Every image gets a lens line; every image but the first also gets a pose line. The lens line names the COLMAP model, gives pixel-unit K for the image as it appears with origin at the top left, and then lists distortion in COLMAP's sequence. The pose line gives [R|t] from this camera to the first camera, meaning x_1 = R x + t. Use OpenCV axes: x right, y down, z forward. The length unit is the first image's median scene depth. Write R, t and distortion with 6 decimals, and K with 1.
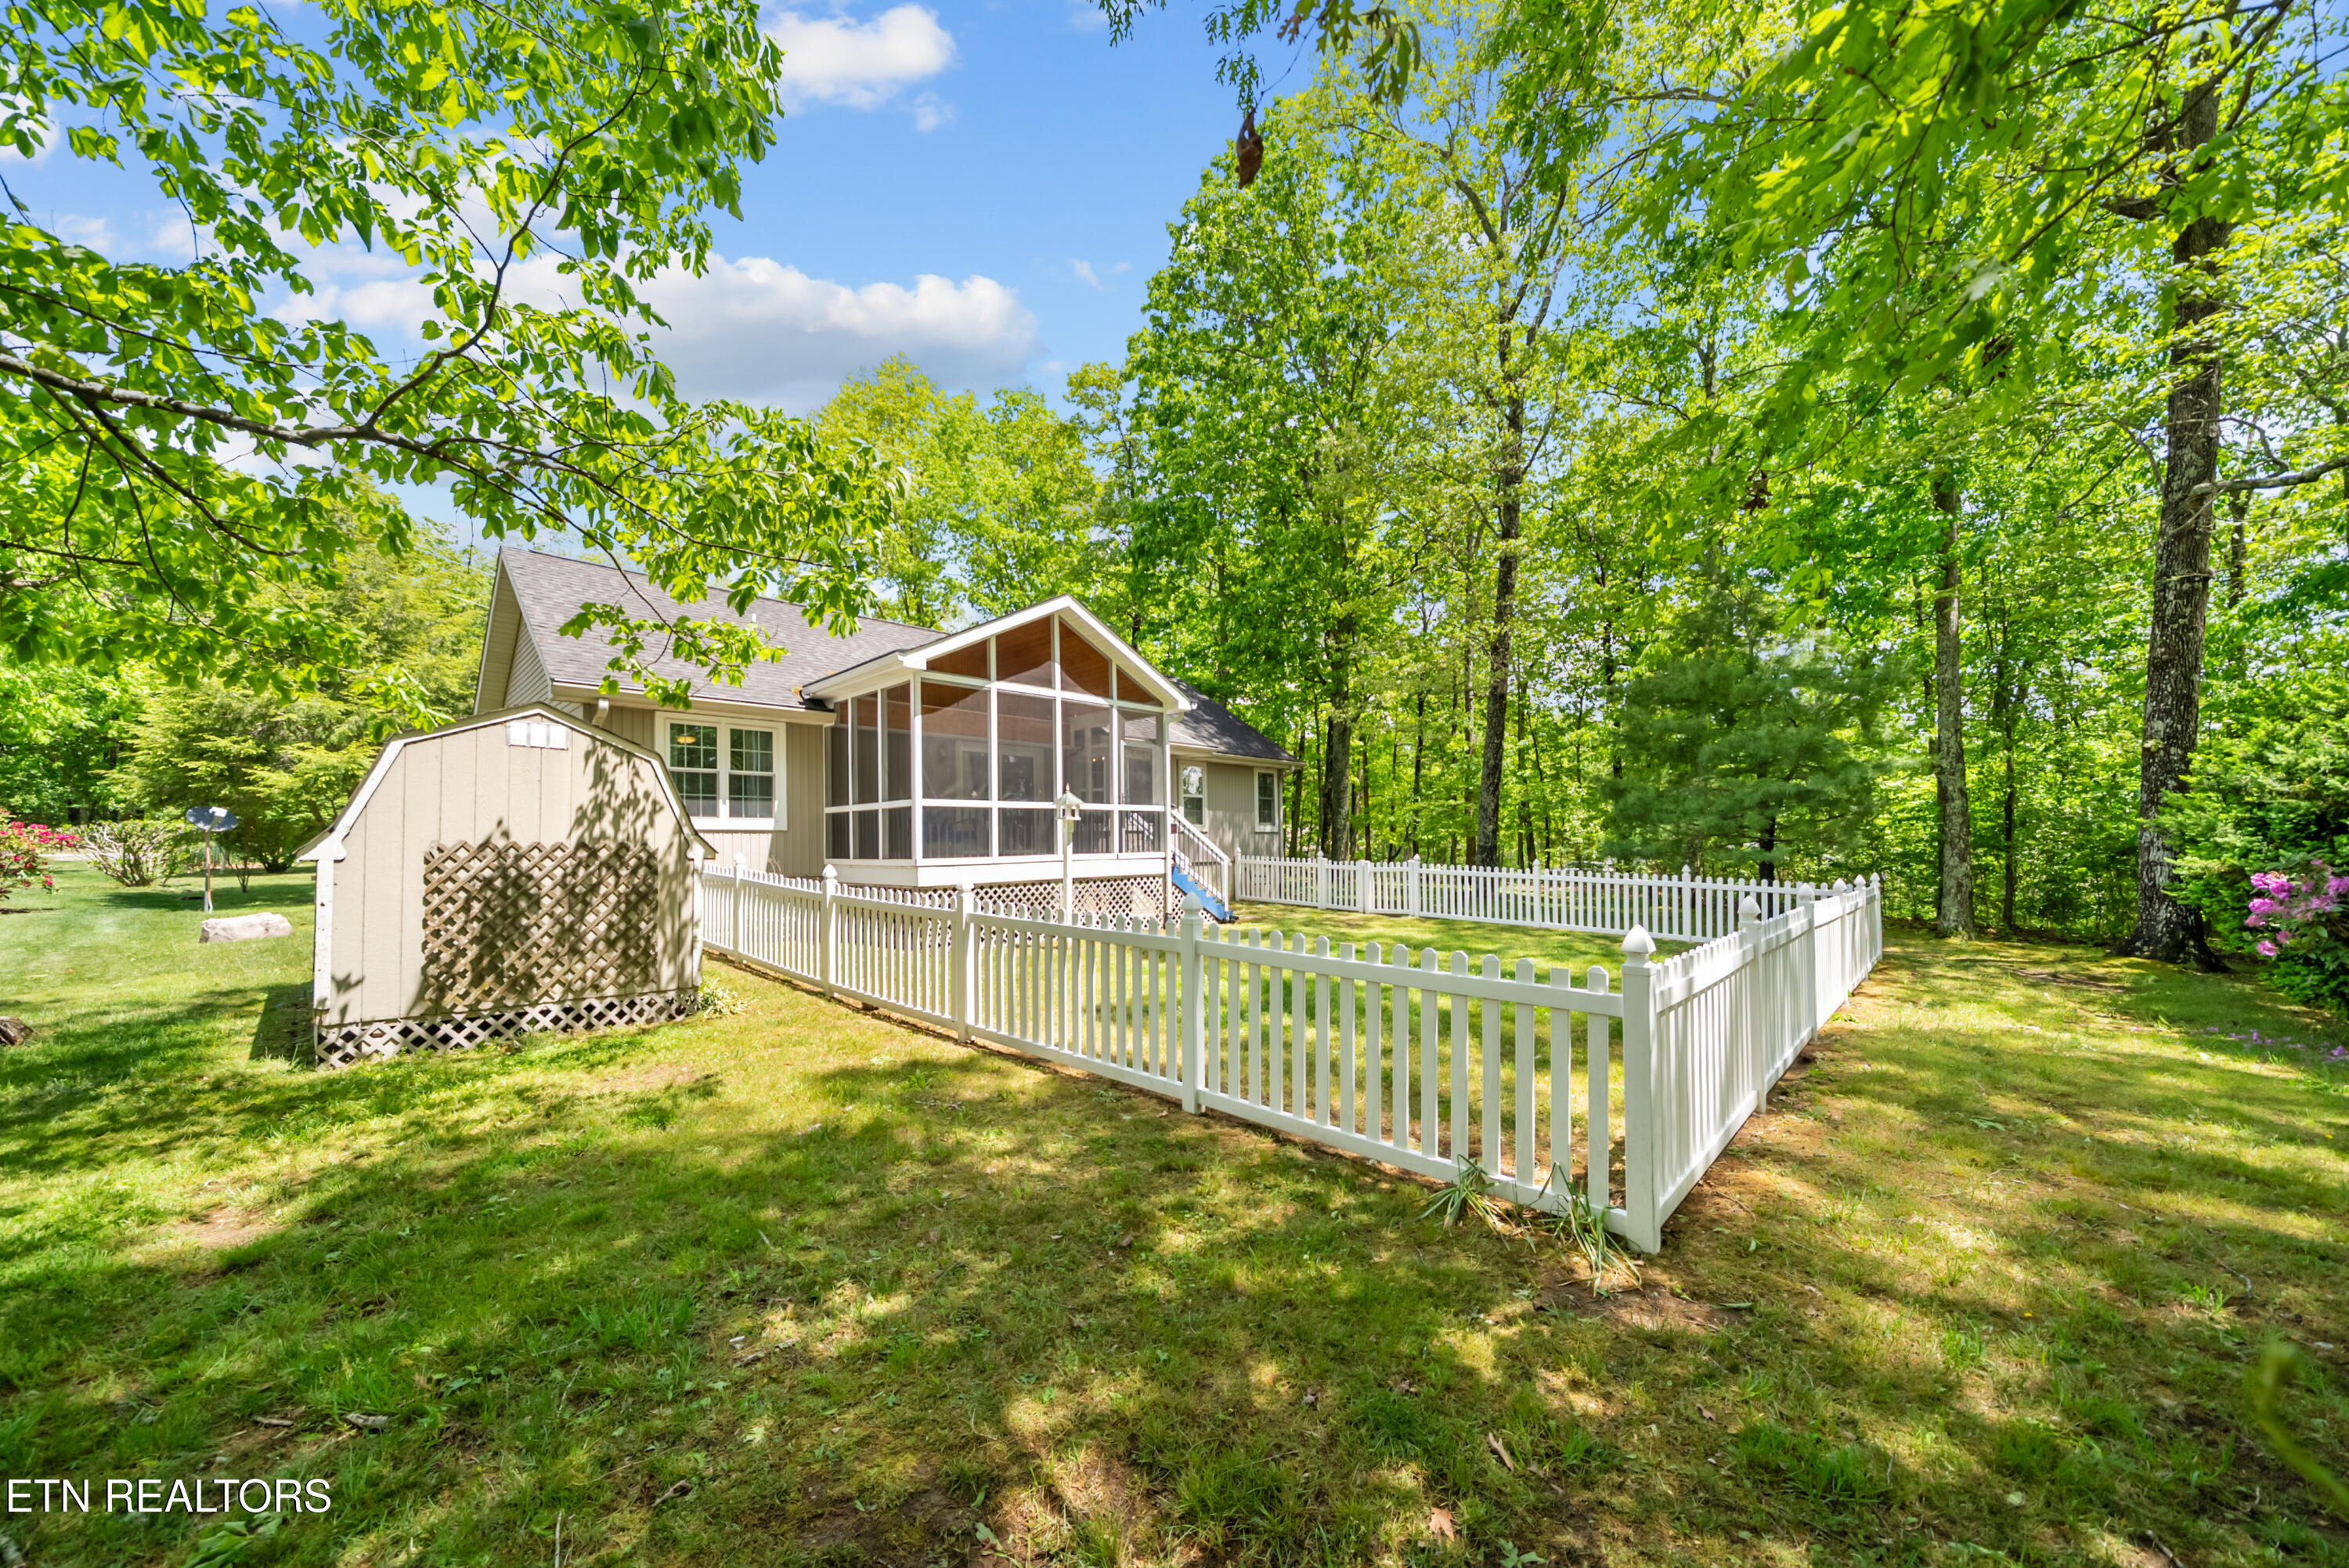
lens RADIAL K [[801.2, 0, 1153.3], [0, 801.2, 802.7], [0, 0, 1]] dist [0.000354, -0.000017]
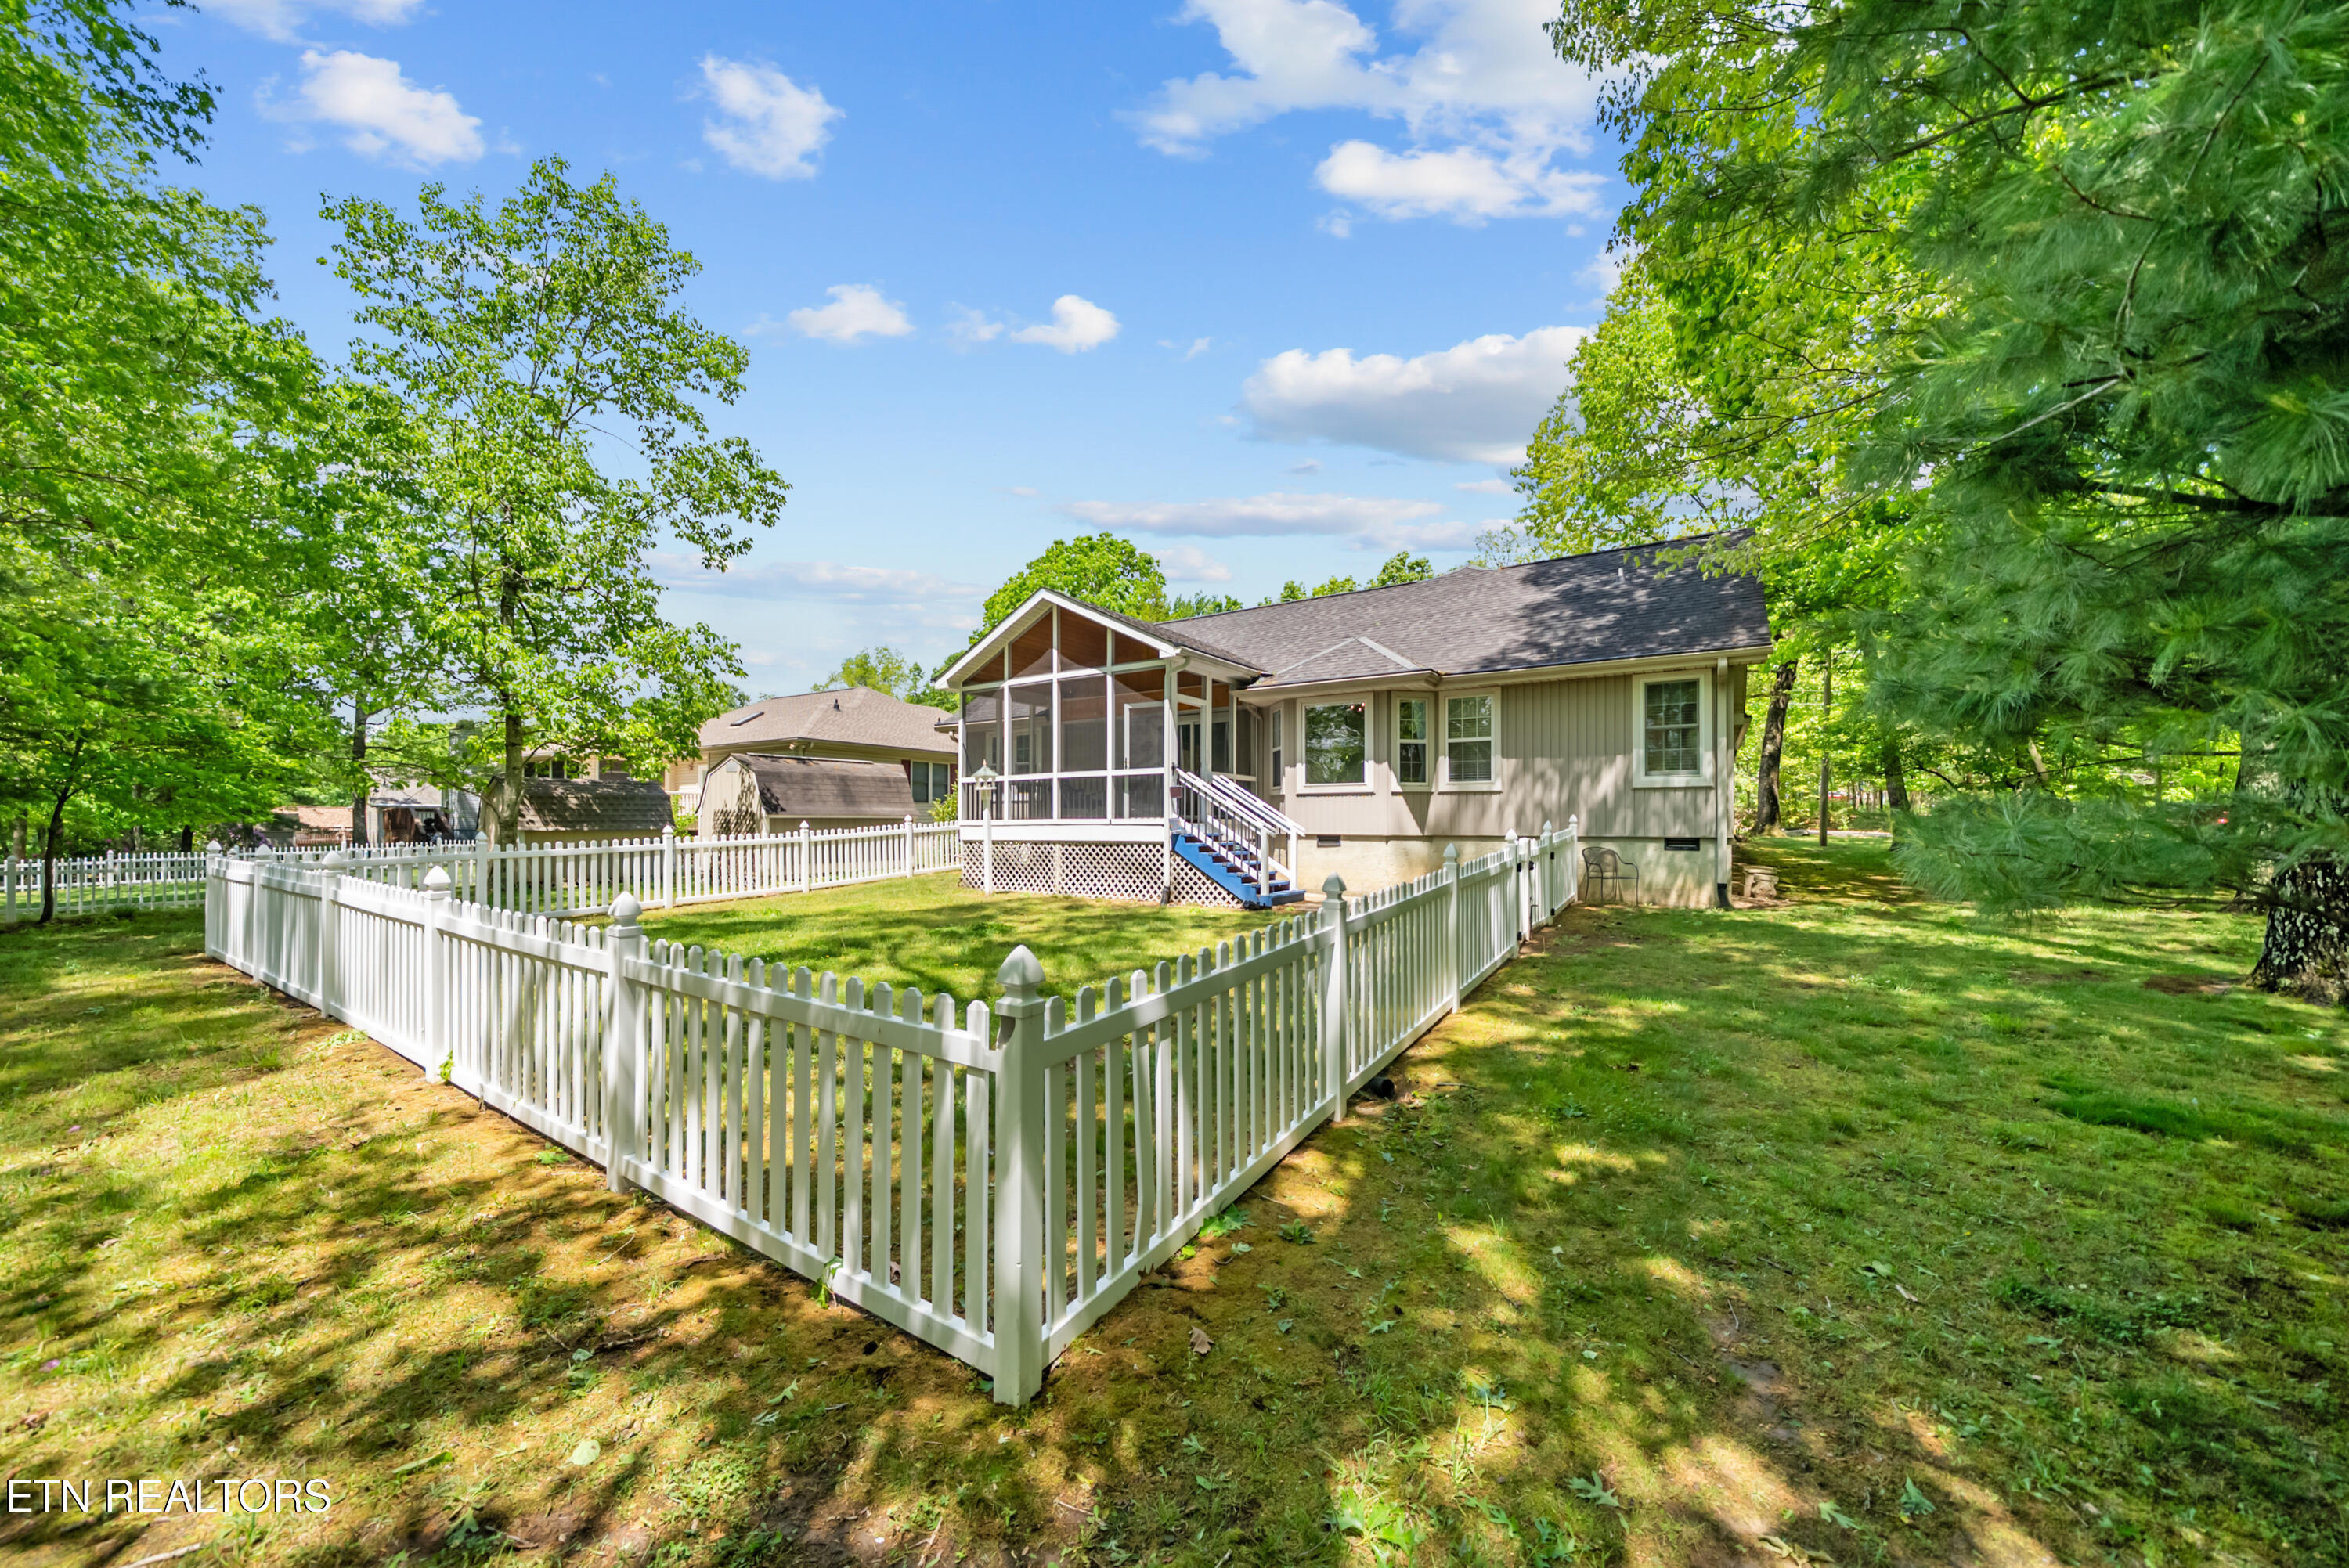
lens RADIAL K [[806.0, 0, 1174.5], [0, 806.0, 784.0], [0, 0, 1]] dist [-0.000357, 0.000050]
pose [[0.220661, -0.032138, -0.974821, 0.949733], [0.051061, 0.998467, -0.021360, 0.044580], [0.974013, -0.045062, 0.221963, 0.849033]]
